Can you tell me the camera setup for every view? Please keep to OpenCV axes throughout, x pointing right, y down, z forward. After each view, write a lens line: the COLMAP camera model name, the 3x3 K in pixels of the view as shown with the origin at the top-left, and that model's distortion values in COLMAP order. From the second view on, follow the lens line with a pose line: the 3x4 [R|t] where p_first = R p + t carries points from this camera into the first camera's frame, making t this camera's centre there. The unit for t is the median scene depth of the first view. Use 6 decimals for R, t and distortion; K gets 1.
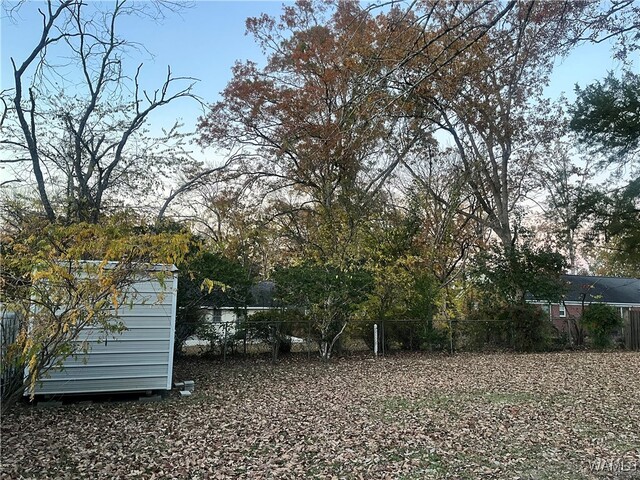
lens RADIAL K [[487.8, 0, 320.6], [0, 487.8, 239.7], [0, 0, 1]] dist [0.040973, 0.004070]
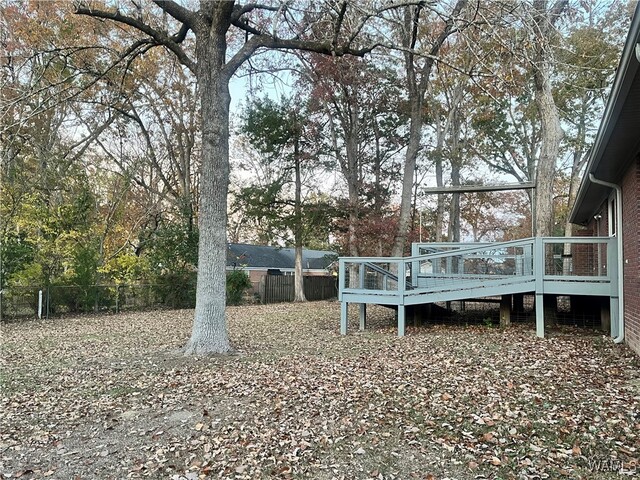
lens RADIAL K [[487.8, 0, 319.2], [0, 487.8, 241.5], [0, 0, 1]] dist [0.040973, 0.004070]
pose [[0.854024, 0.029191, 0.519414, 0.062405], [-0.065114, 0.996571, 0.051054, -0.035492], [-0.516142, -0.077422, 0.852996, -0.264915]]
